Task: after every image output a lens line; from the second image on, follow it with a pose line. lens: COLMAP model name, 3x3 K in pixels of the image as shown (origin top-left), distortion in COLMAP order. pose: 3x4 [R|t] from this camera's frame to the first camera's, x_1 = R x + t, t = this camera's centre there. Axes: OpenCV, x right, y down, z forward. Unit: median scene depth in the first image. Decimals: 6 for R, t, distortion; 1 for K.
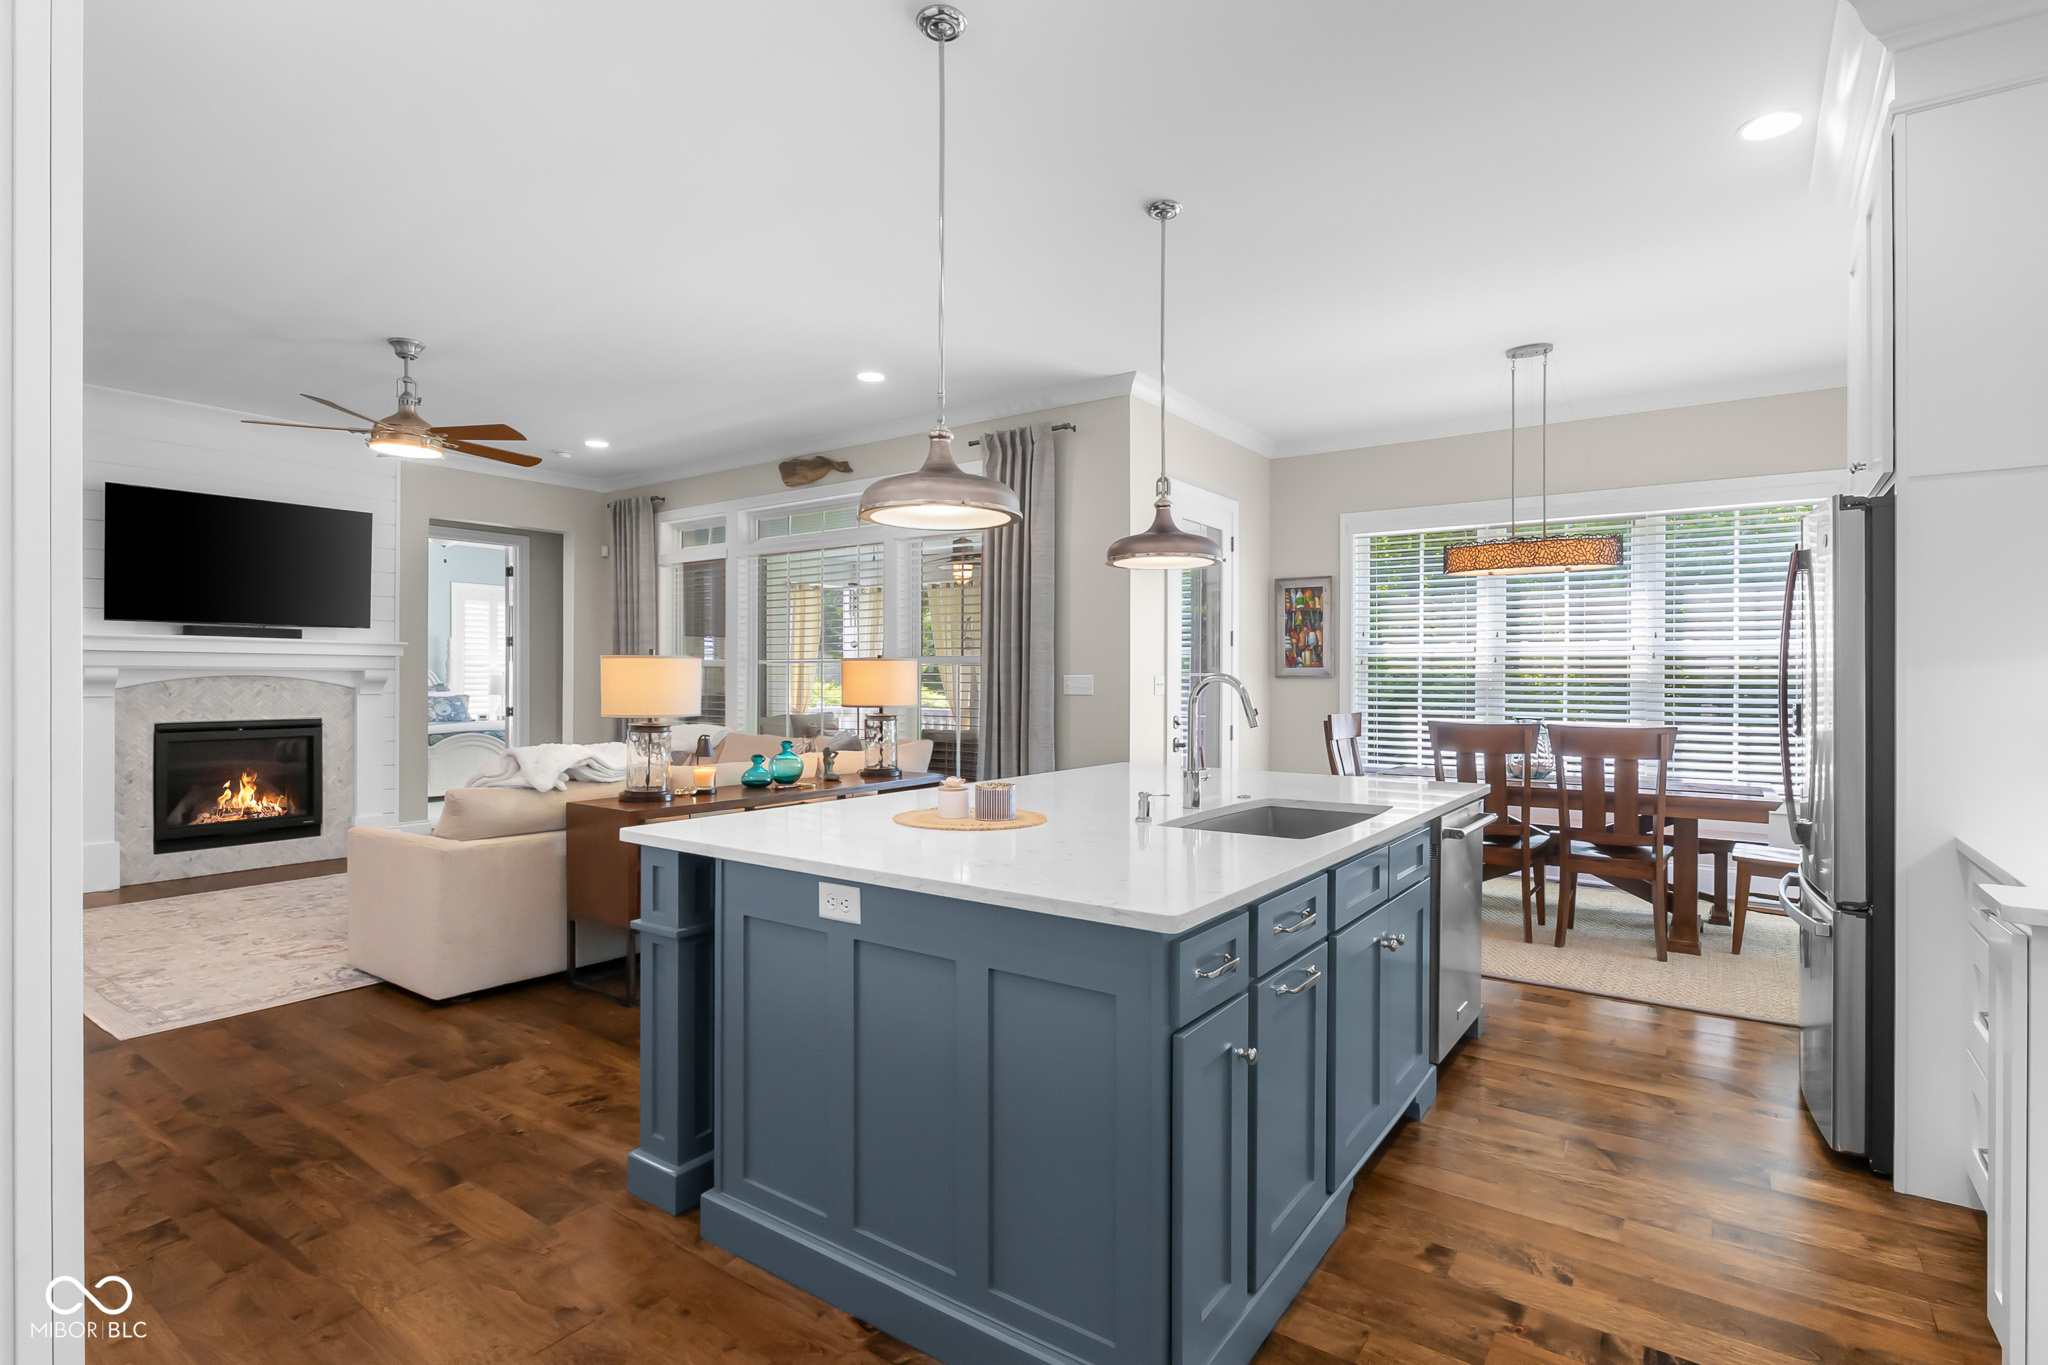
lens RADIAL K [[1013.8, 0, 998.0], [0, 1013.8, 678.6], [0, 0, 1]] dist [-0.007796, 0.002693]
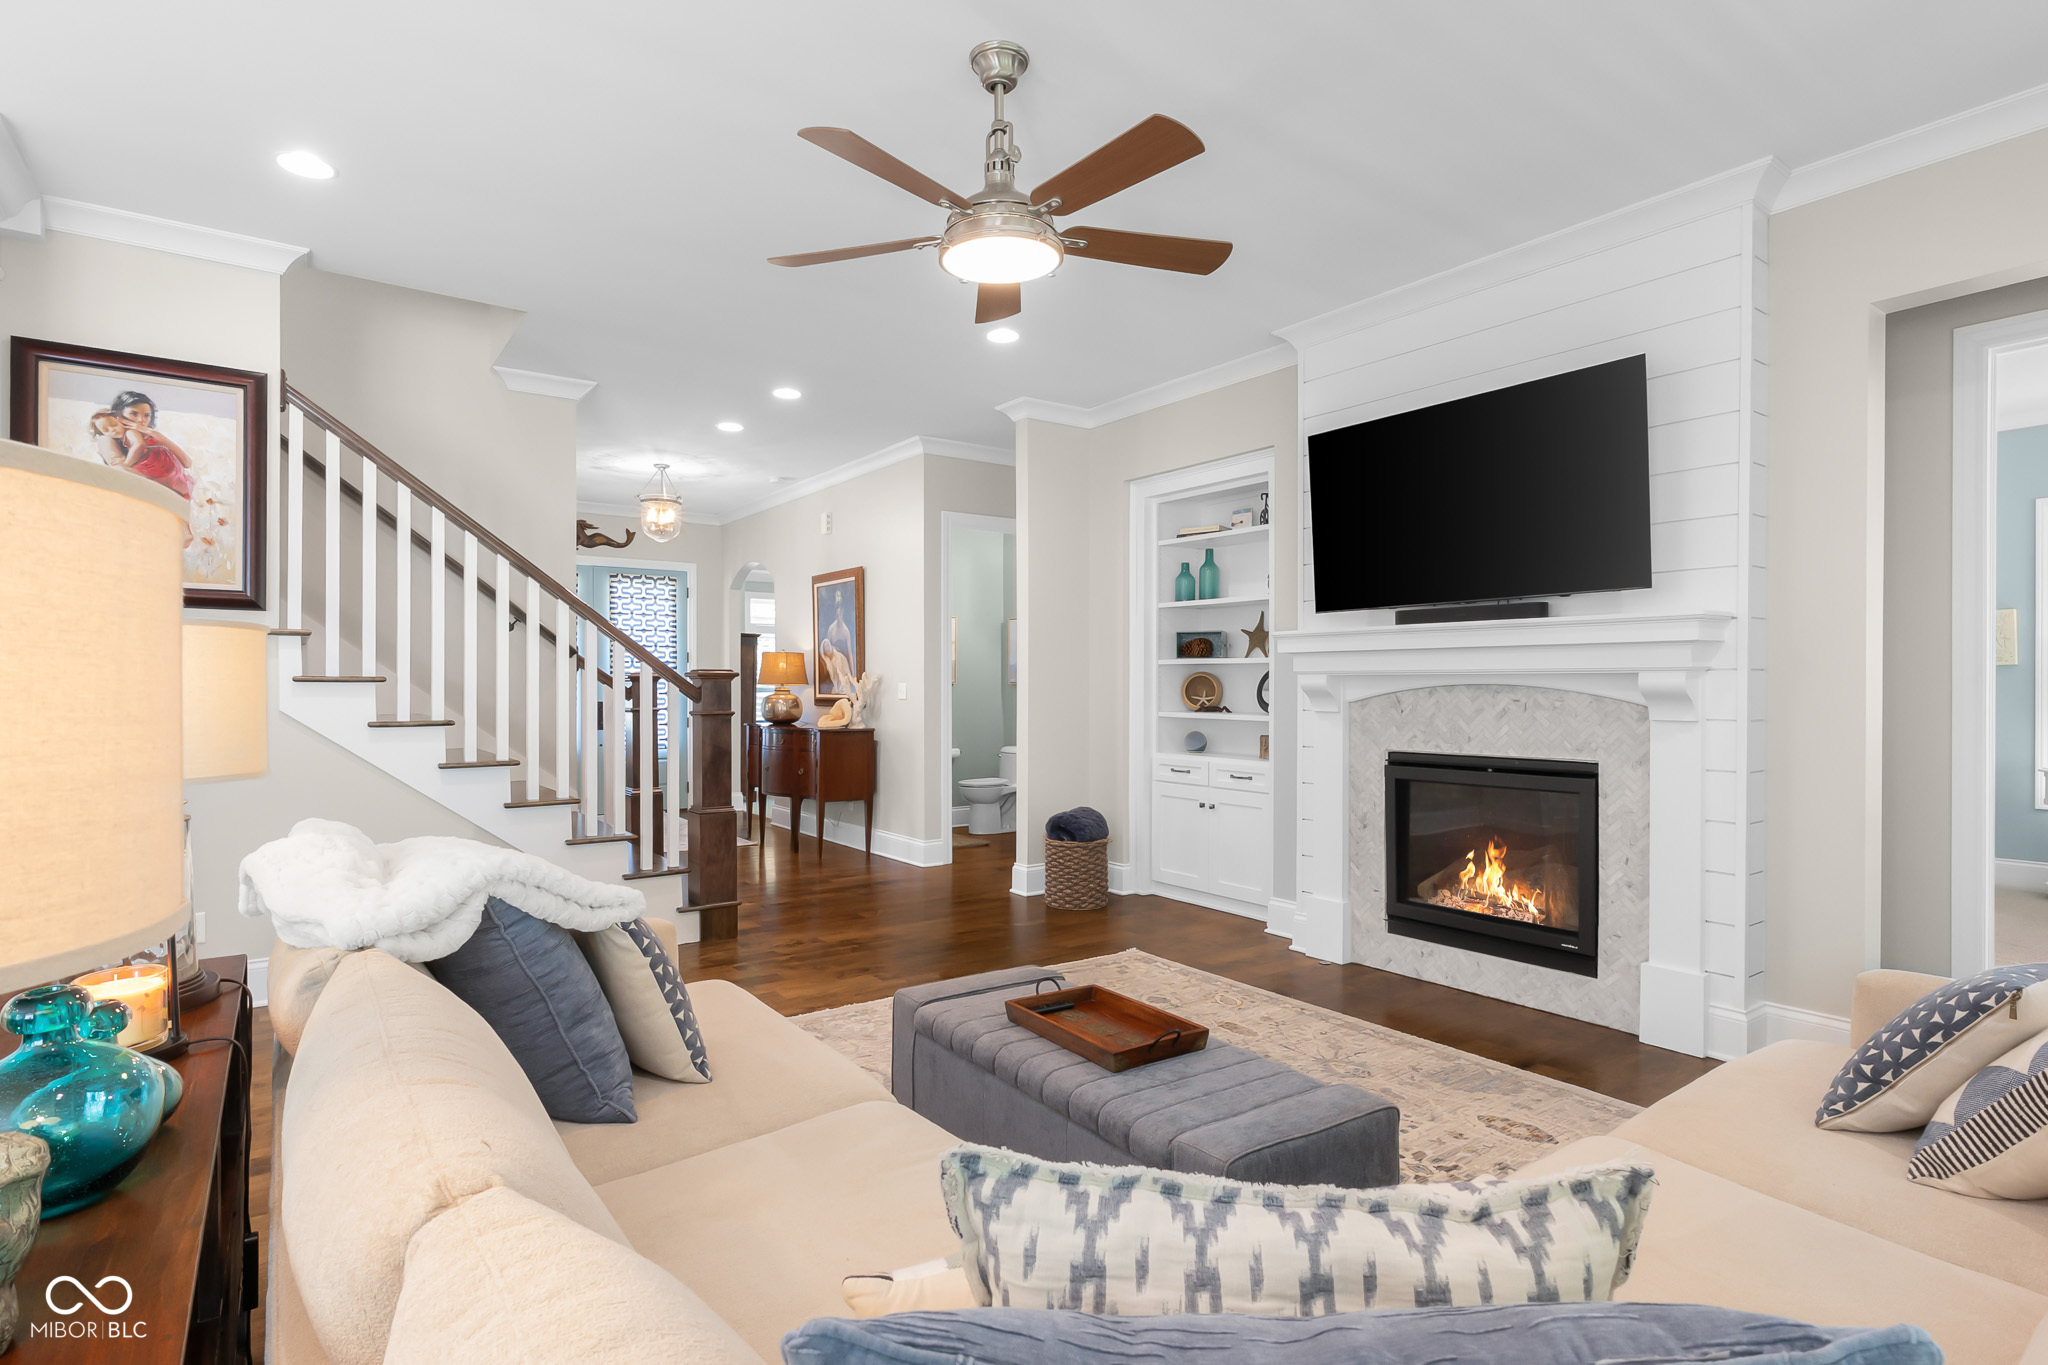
lens RADIAL K [[1013.8, 0, 987.2], [0, 1013.8, 694.6], [0, 0, 1]] dist [-0.007796, 0.002693]
pose [[-0.286003, 0.004651, -0.958218, -0.064992], [-0.002832, 0.999980, 0.005699, 0.001022], [0.958225, 0.004344, -0.285984, 0.942880]]
